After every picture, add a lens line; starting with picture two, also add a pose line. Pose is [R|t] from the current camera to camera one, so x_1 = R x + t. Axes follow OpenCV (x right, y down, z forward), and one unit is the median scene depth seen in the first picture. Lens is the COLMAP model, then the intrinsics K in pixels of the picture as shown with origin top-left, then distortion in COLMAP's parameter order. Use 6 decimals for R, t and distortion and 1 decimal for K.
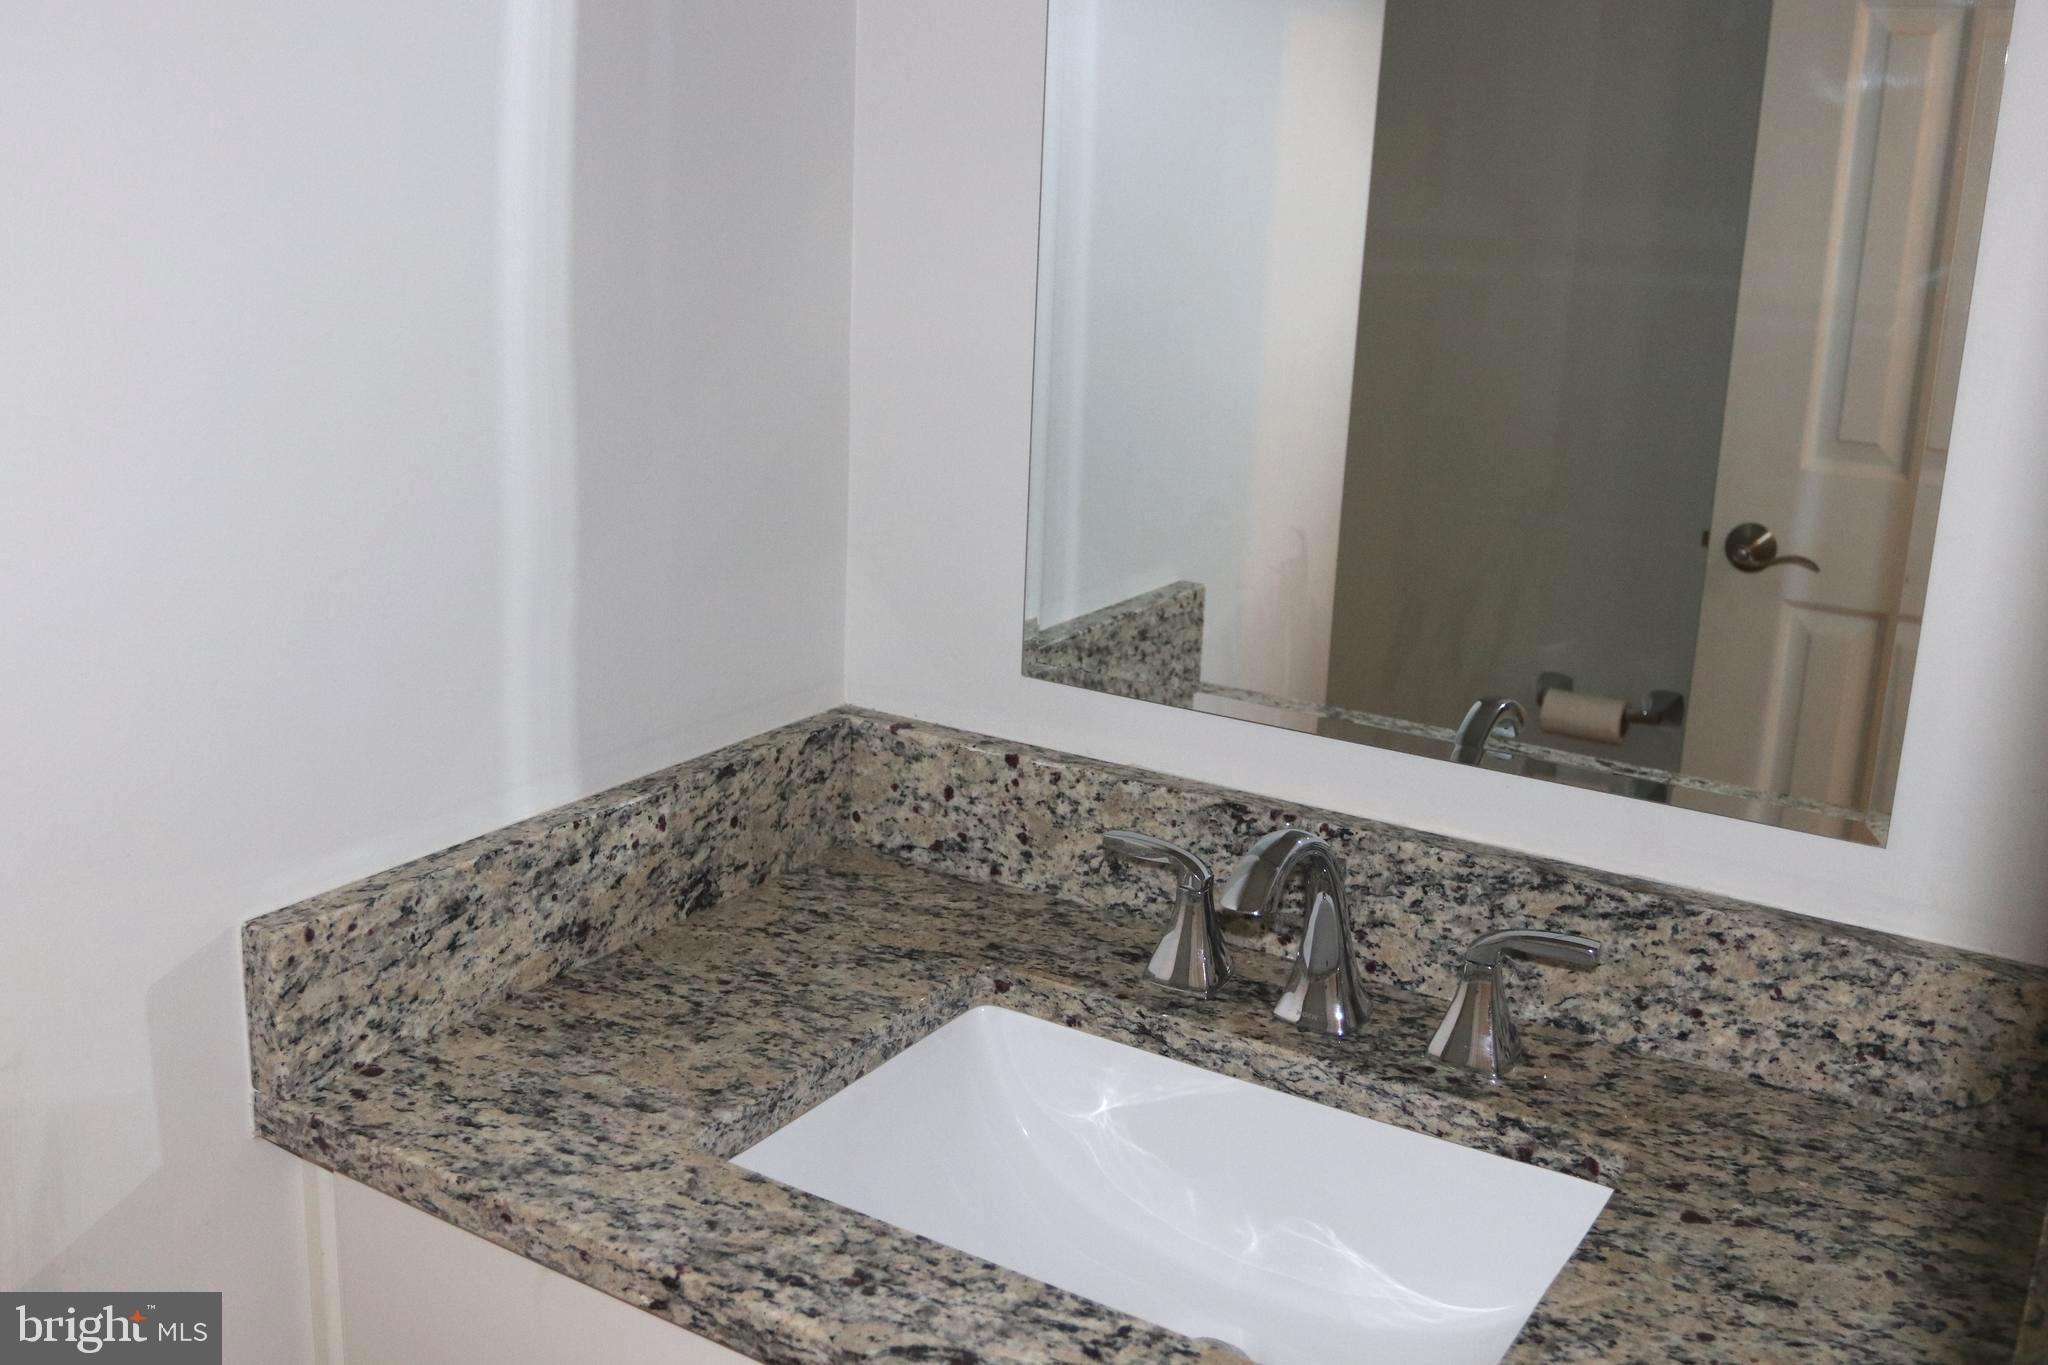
lens RADIAL K [[2010.0, 0, 1018.2], [0, 2010.0, 653.0], [0, 0, 1]] dist [-0.075946, 0.081602]
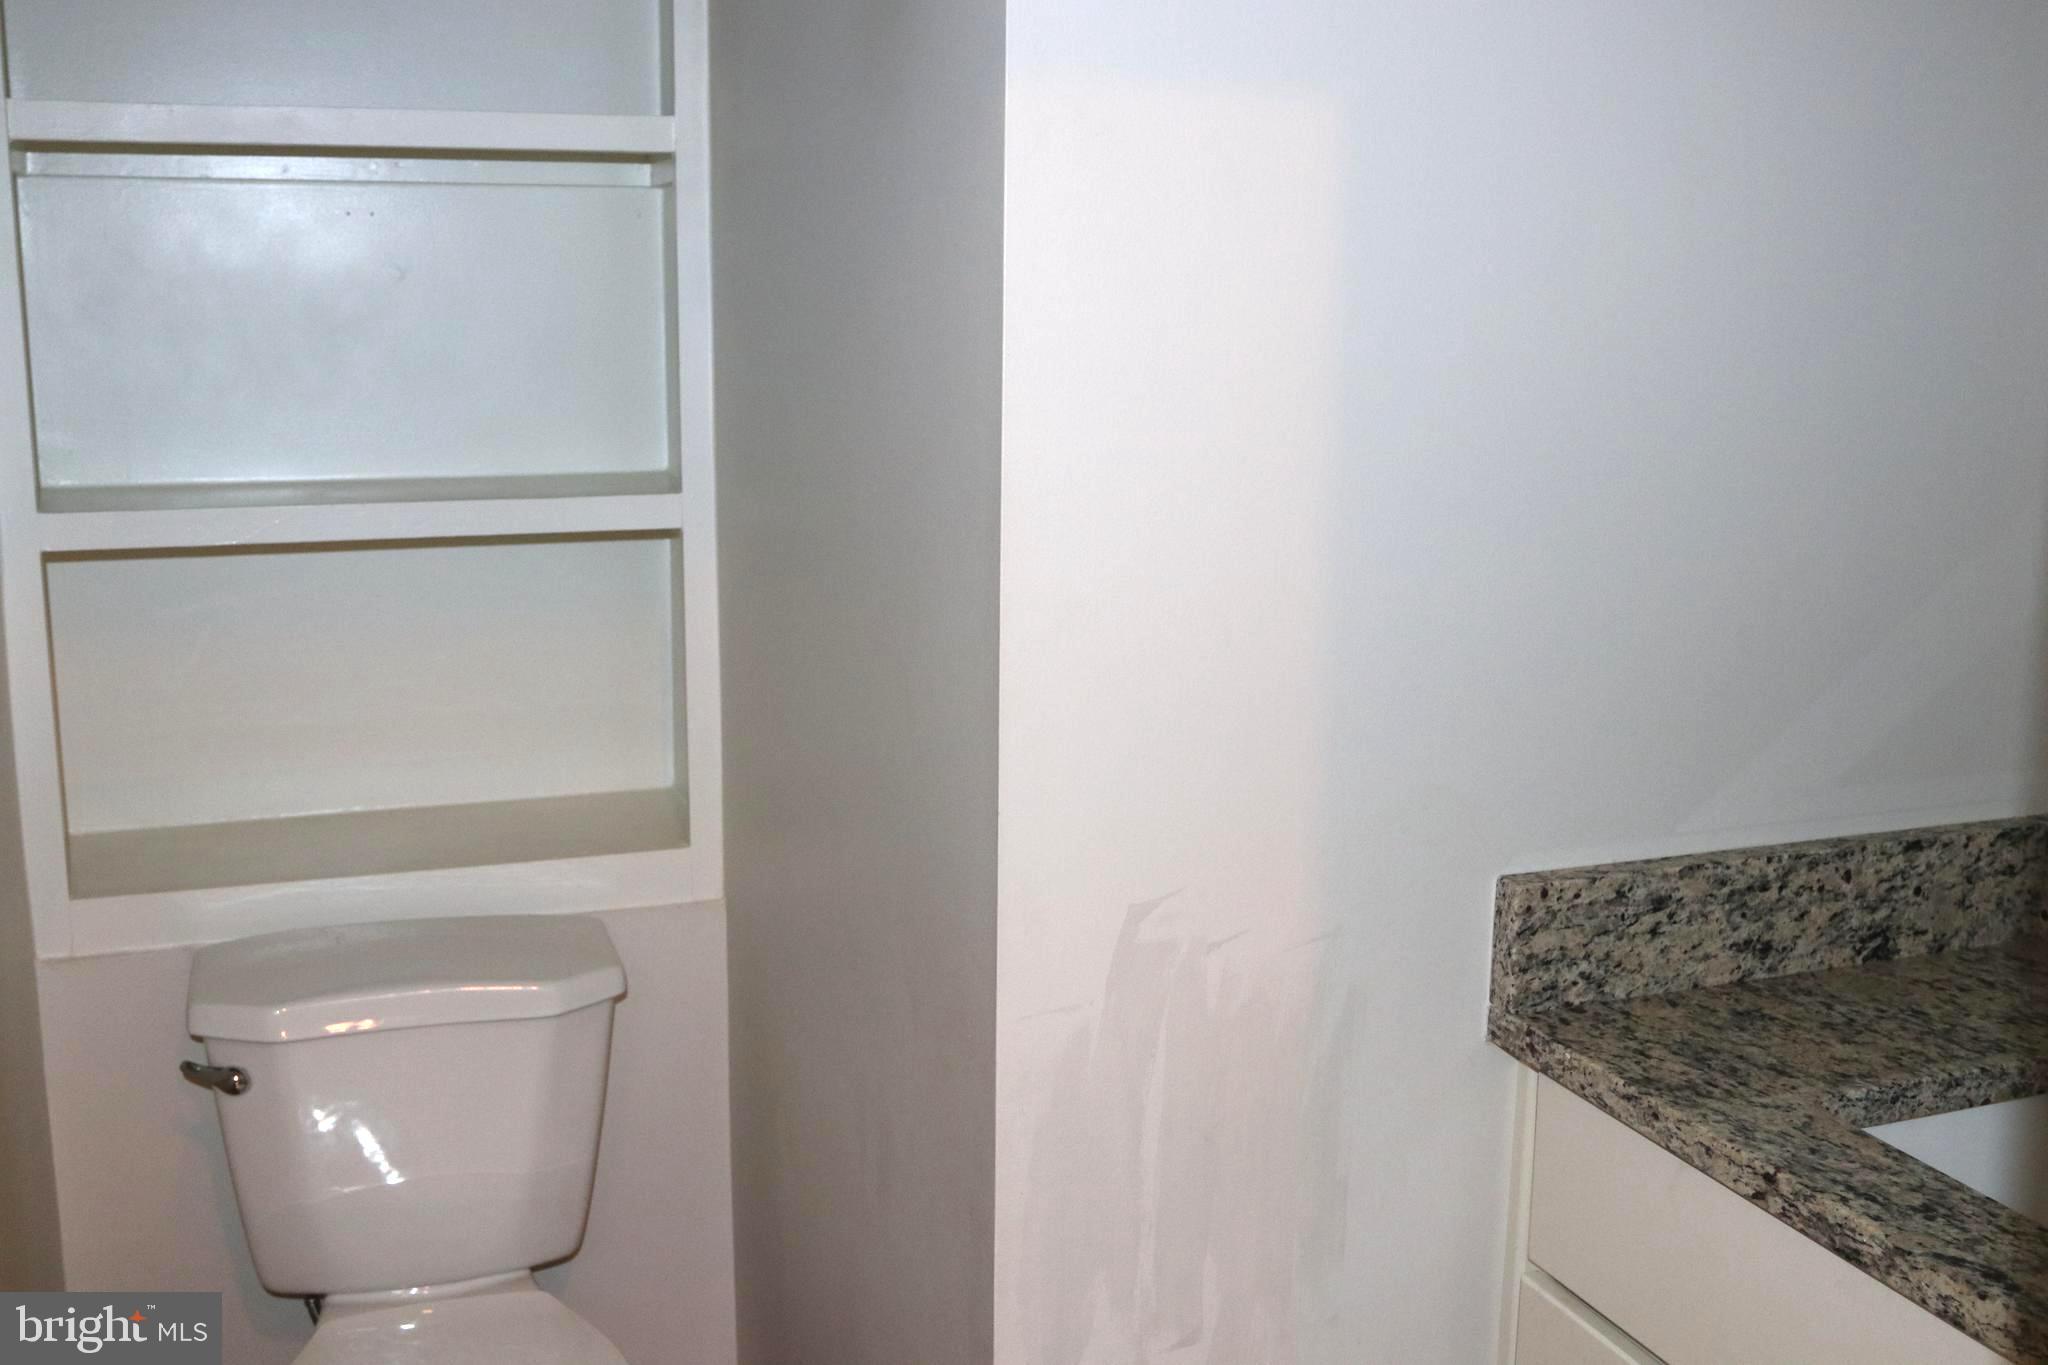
lens RADIAL K [[2010.0, 0, 1018.2], [0, 2010.0, 653.0], [0, 0, 1]] dist [-0.075946, 0.081602]
pose [[0.793438, 0.079607, -0.603423, 0.152240], [-0.135114, 0.989710, -0.047093, 0.086901], [0.593465, 0.118897, 0.796030, -0.282846]]
